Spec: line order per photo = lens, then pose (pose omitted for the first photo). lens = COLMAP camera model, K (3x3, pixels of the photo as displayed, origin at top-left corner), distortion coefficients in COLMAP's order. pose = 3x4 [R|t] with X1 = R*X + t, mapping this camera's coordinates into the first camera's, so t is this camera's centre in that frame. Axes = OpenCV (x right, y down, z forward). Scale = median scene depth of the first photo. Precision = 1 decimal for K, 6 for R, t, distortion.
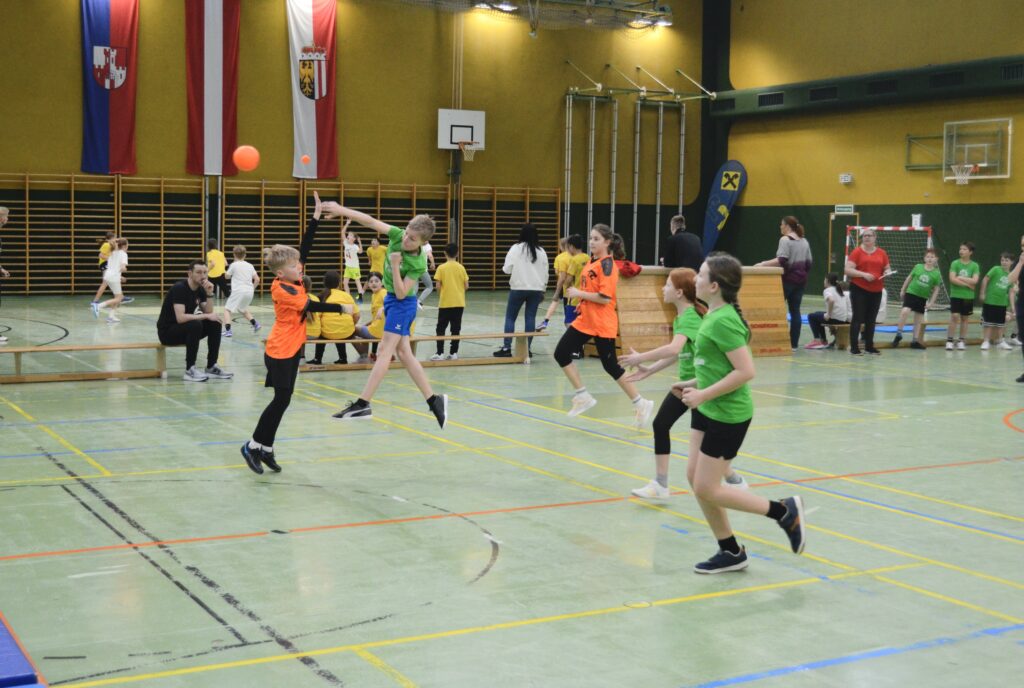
lens RADIAL K [[1410.3, 0, 513.2], [0, 1410.3, 340.1], [0, 0, 1]] dist [-0.044228, 0.000000]
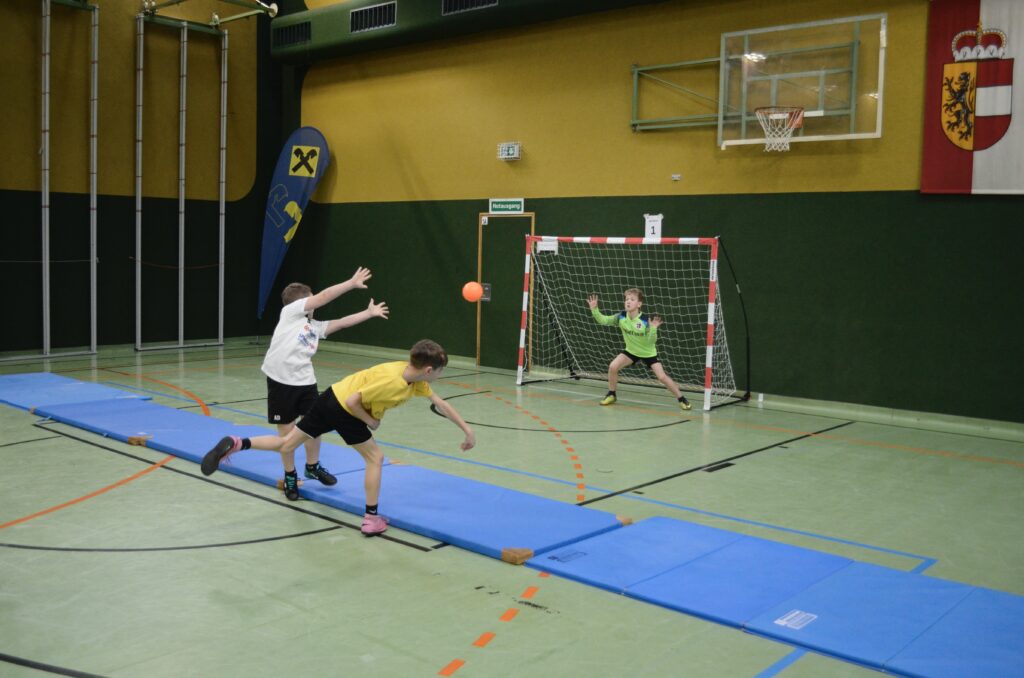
lens RADIAL K [[1040.4, 0, 494.0], [0, 1040.4, 301.9], [0, 0, 1]] dist [-0.045254, 0.000000]
pose [[0.947677, -0.012487, 0.318986, 0.089721], [0.018710, 0.999690, -0.016450, -0.044313], [-0.318682, 0.021558, 0.947617, 0.561808]]
